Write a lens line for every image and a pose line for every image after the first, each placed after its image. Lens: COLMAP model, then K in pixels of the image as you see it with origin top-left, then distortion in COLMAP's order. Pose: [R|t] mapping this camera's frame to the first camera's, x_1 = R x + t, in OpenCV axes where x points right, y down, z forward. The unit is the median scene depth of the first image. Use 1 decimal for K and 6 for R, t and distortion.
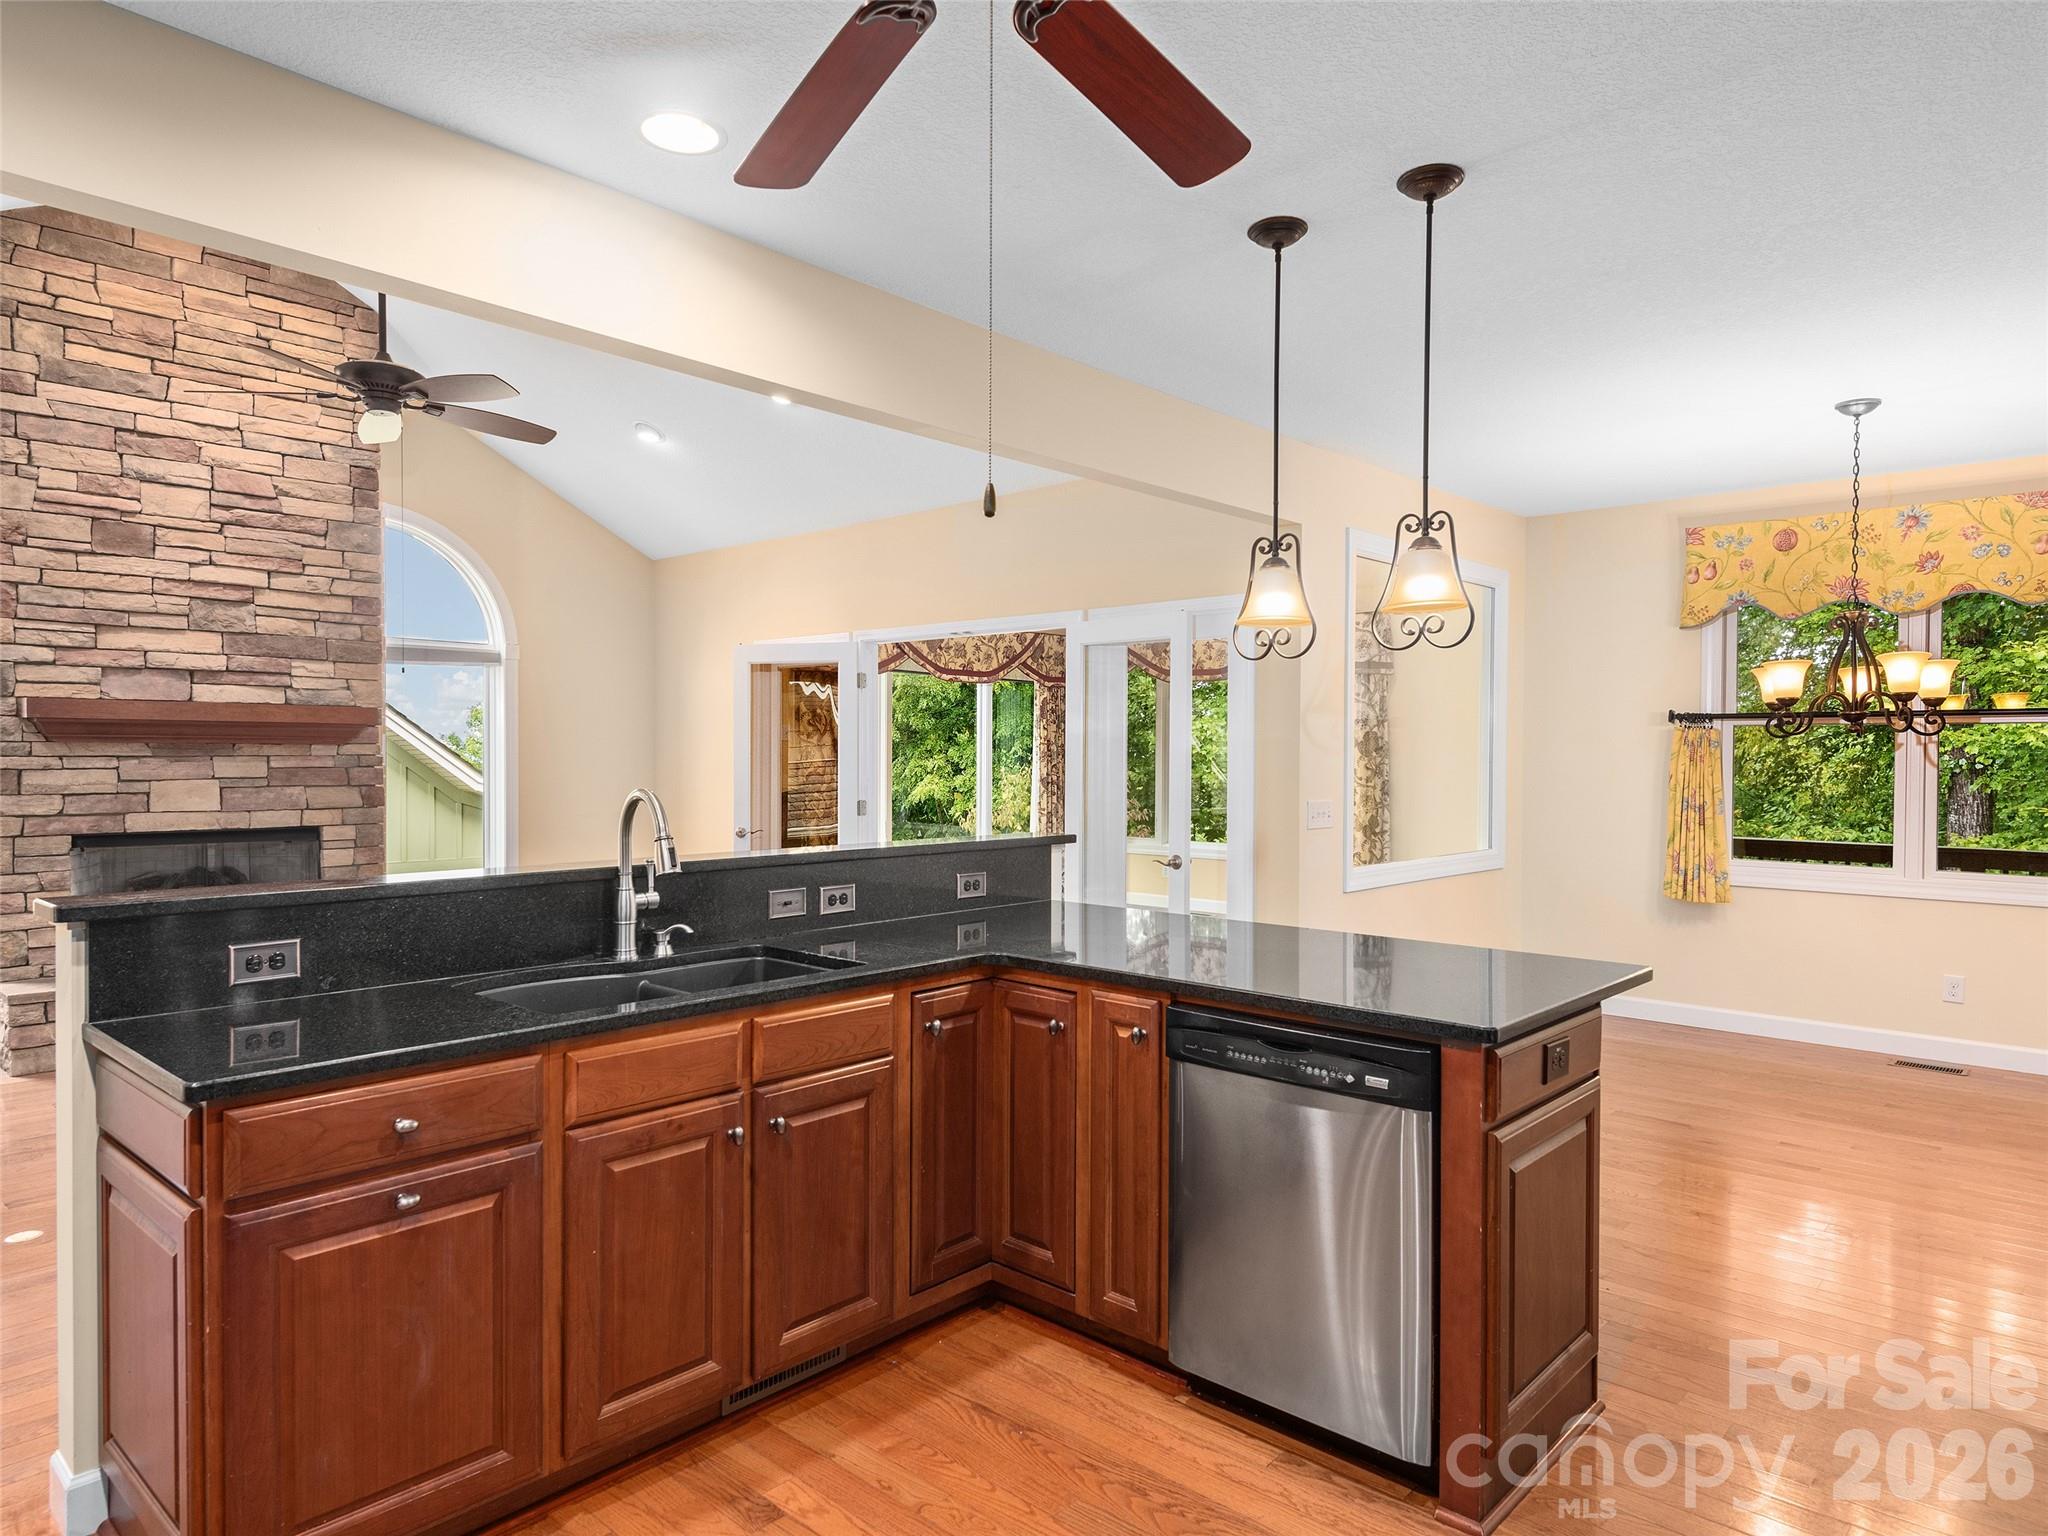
lens RADIAL K [[1249.3, 0, 1024.0], [0, 1249.3, 768.0], [0, 0, 1]] dist [0.041409, -0.038659]
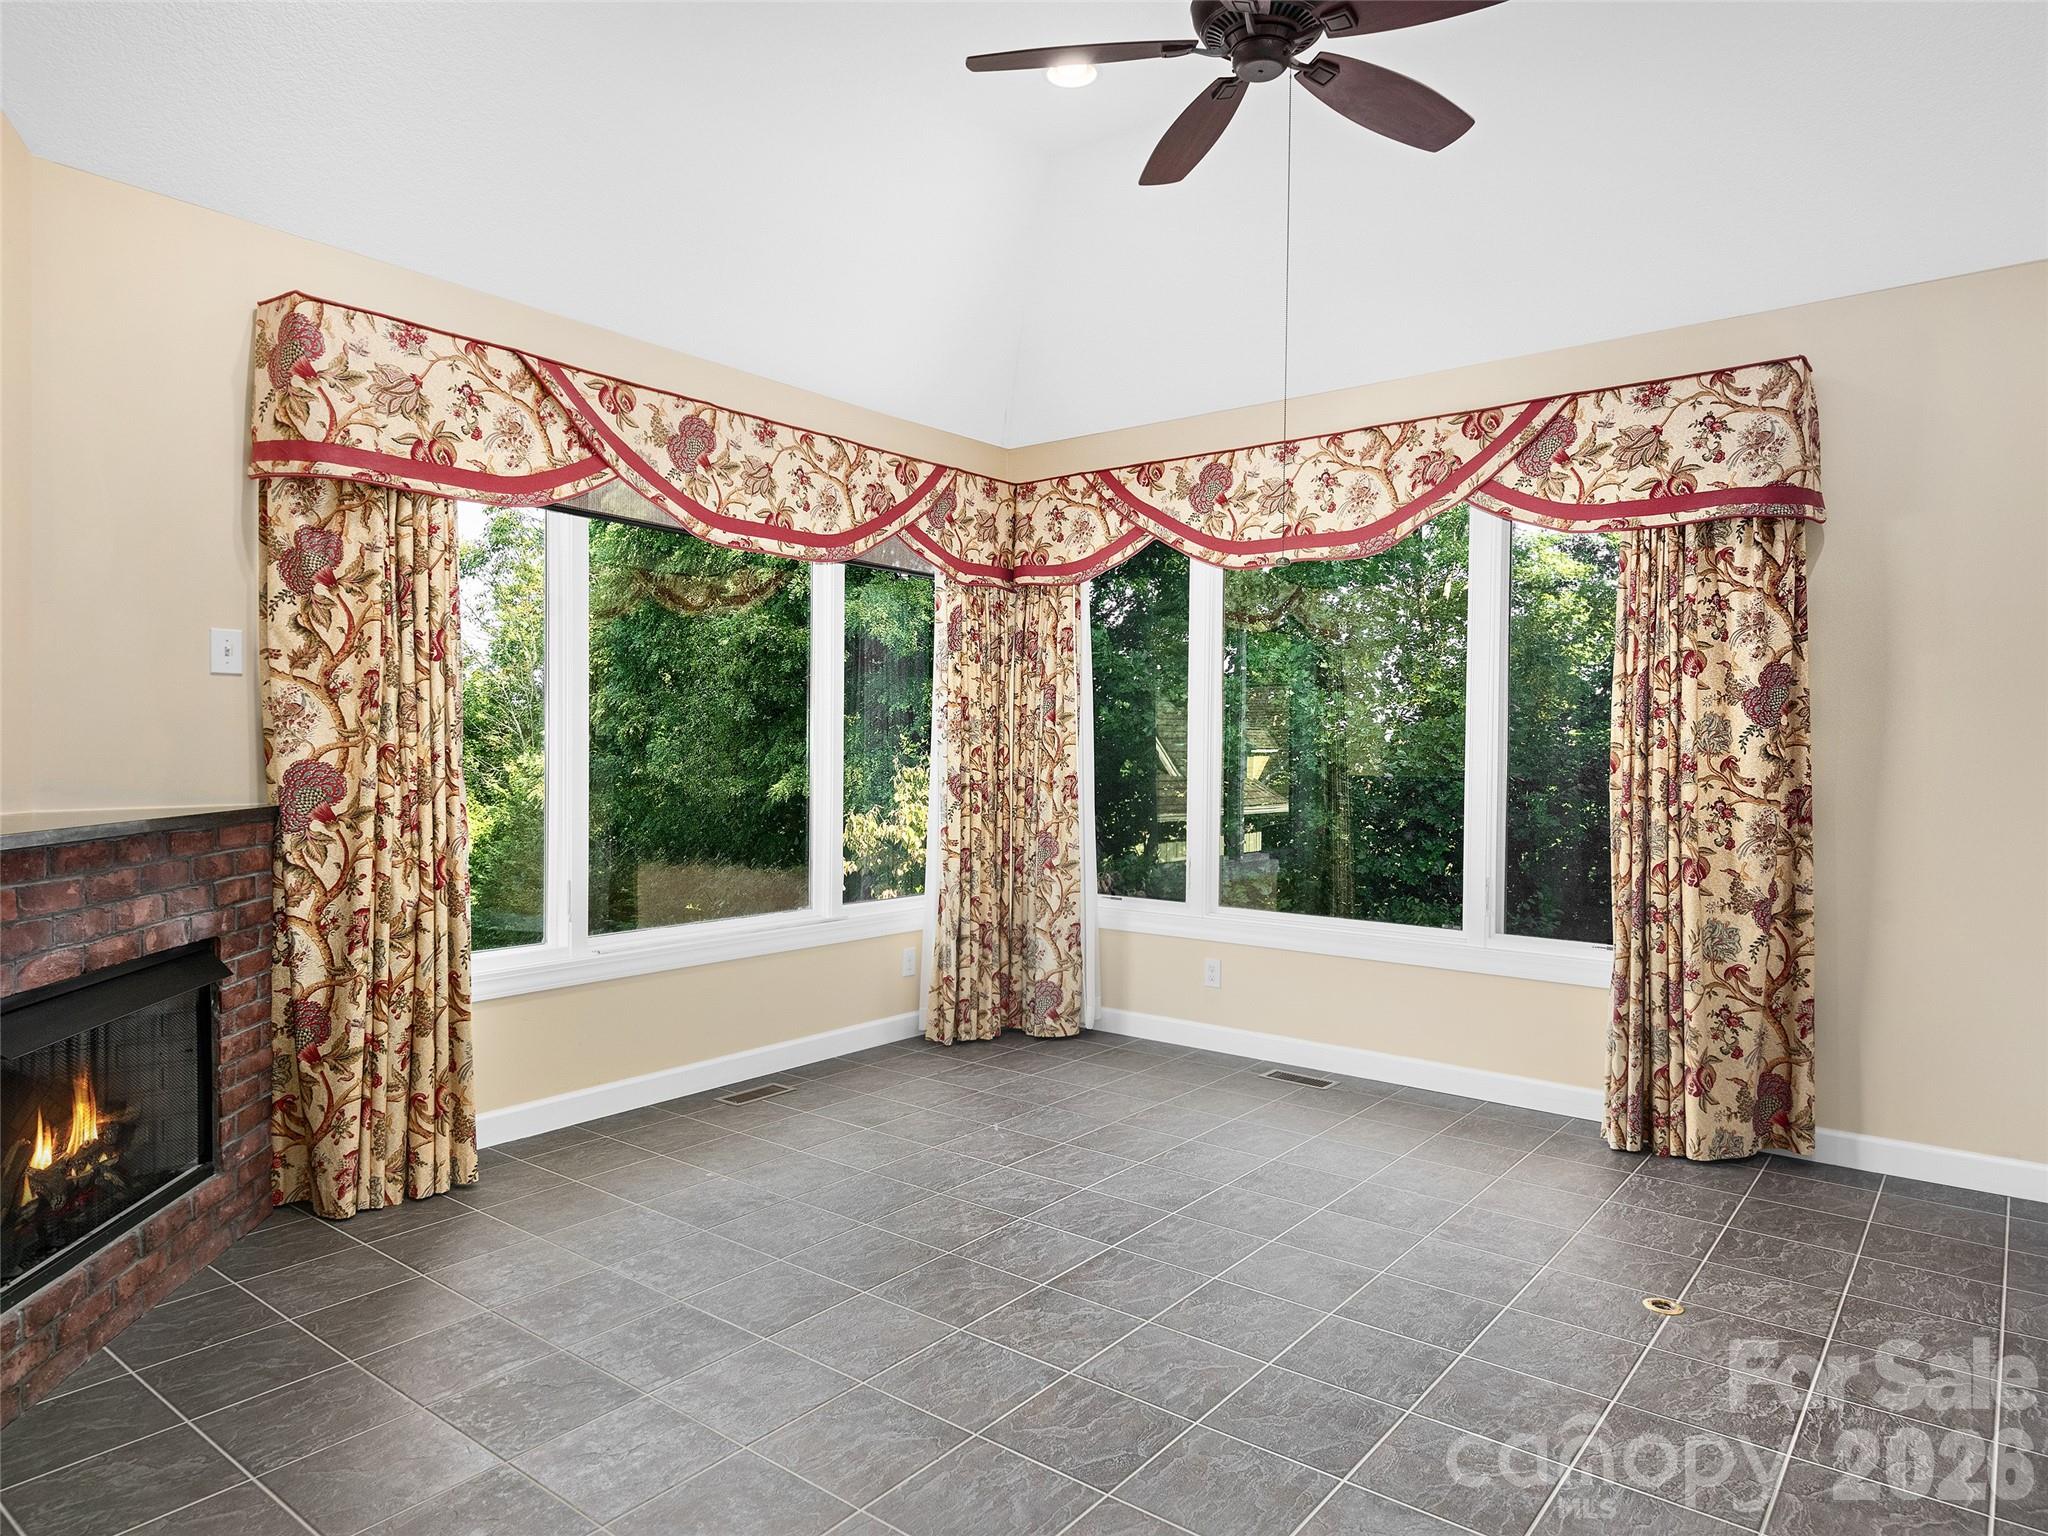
lens RADIAL K [[1249.3, 0, 1024.0], [0, 1249.3, 768.0], [0, 0, 1]] dist [0.041409, -0.038659]
pose [[0.997392, 0.002617, 0.072122, 0.008174], [-0.003265, 0.999955, 0.008864, 0.000909], [-0.072095, -0.009076, 0.997356, 0.538125]]
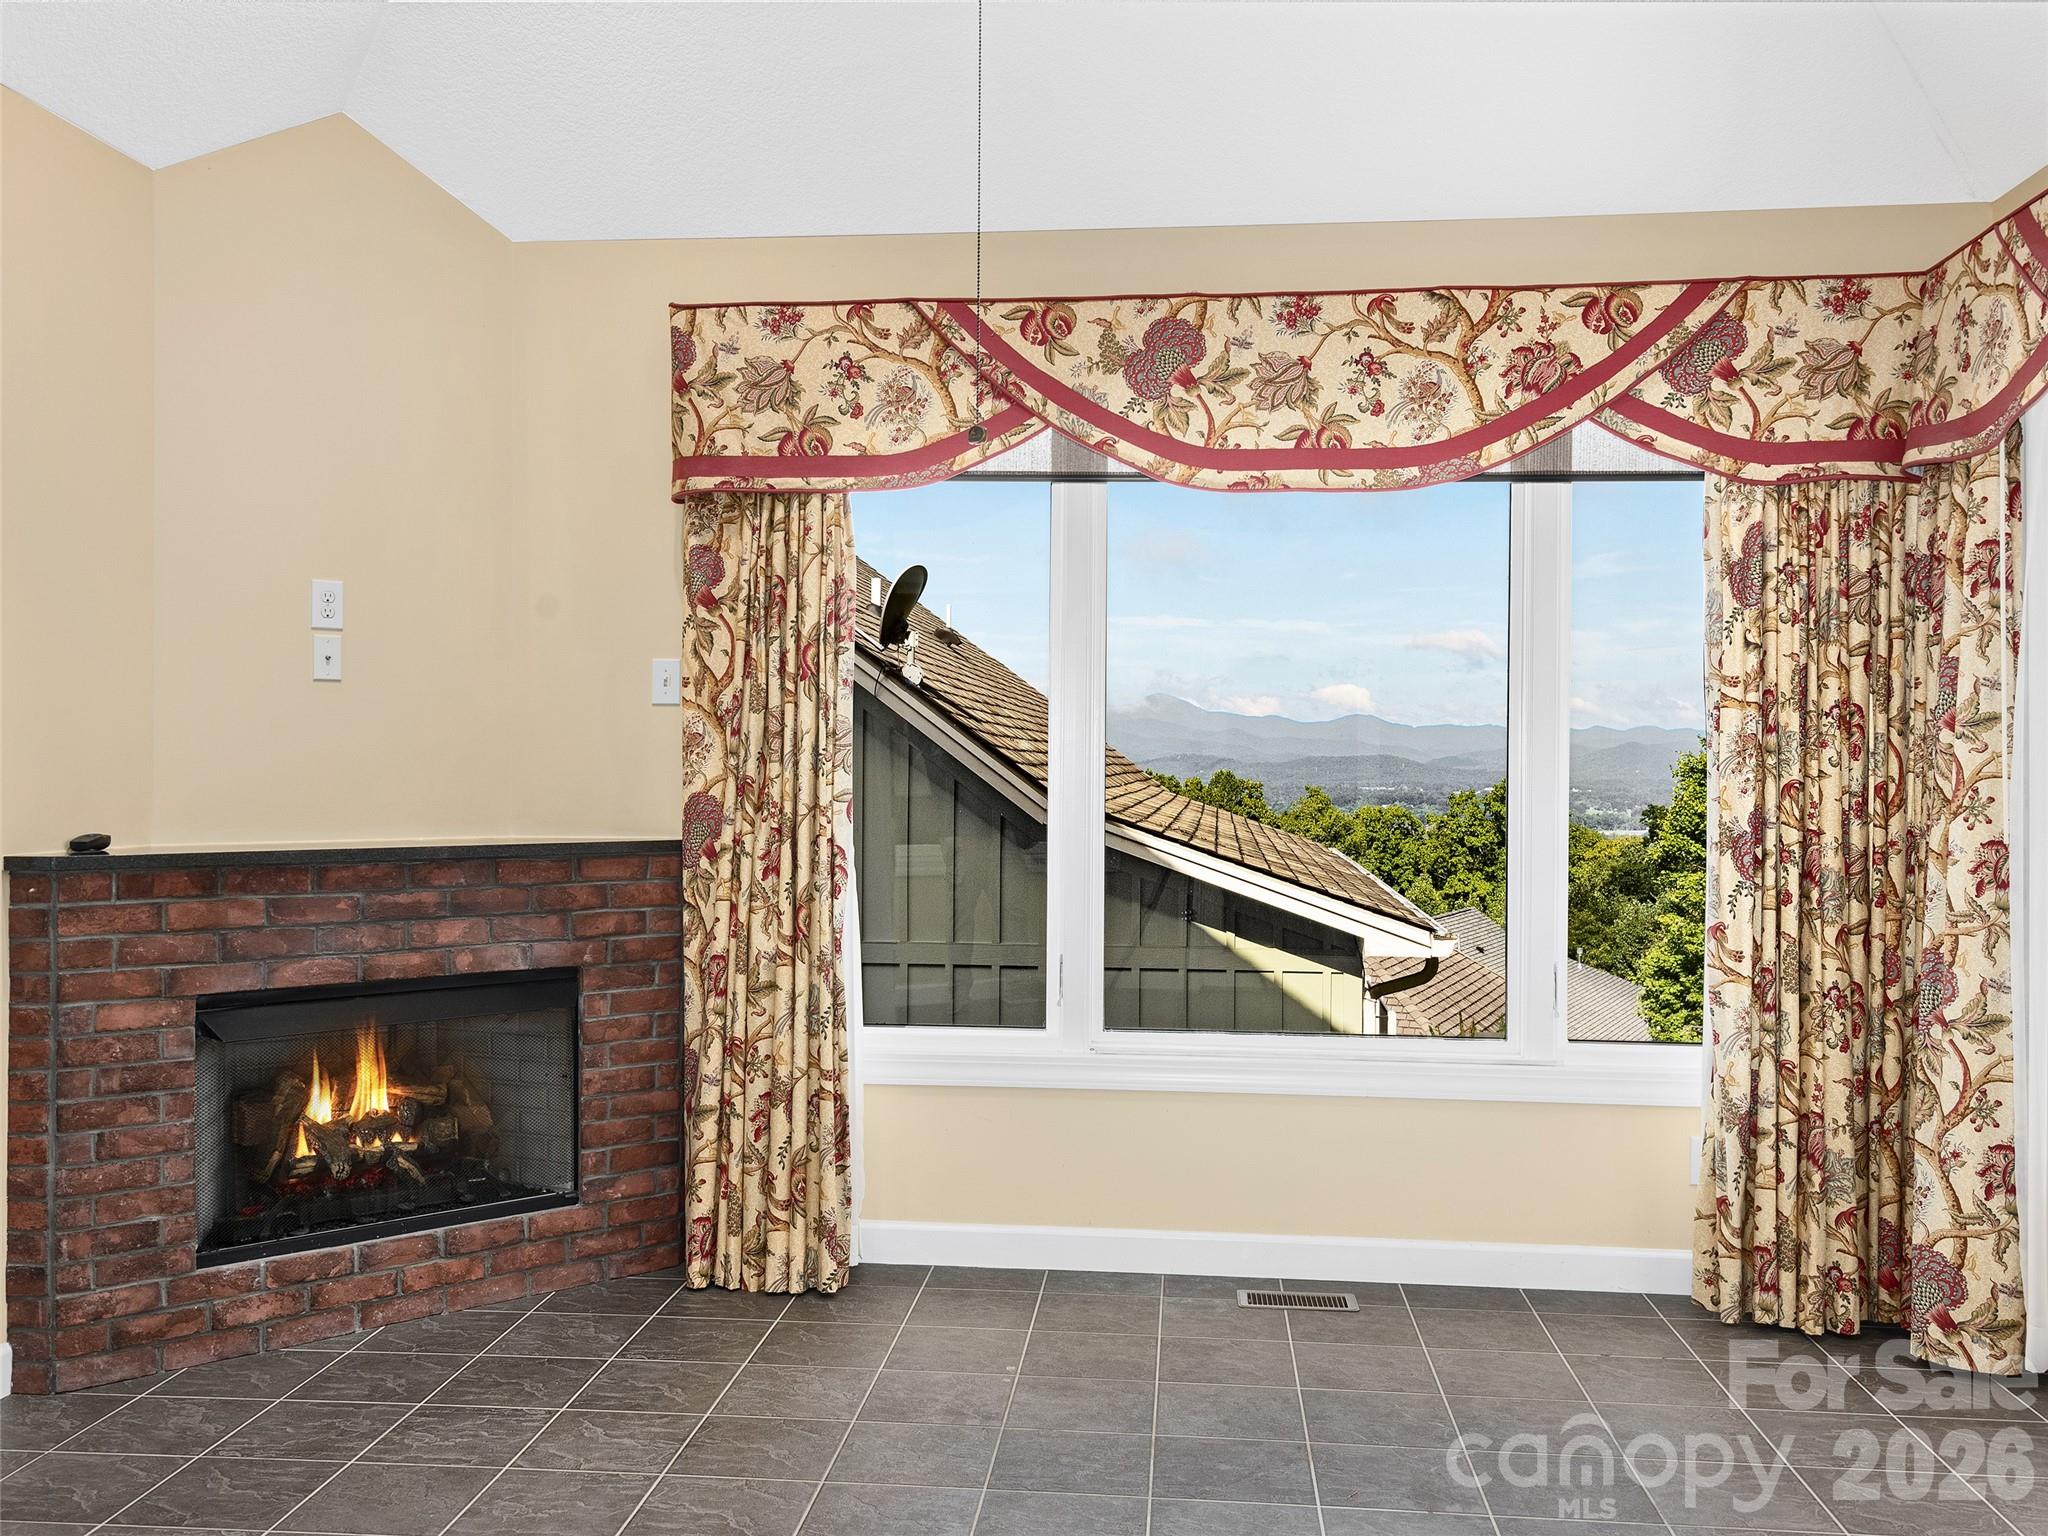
lens RADIAL K [[1769.2, 0, 1024.0], [0, 1769.2, 768.0], [0, 0, 1]] dist [0.029743, -0.016445]
pose [[0.597633, 0.002074, -0.801767, 0.229384], [-0.011142, 0.999922, -0.005719, -0.001922], [0.801692, 0.012351, 0.597610, 0.674323]]
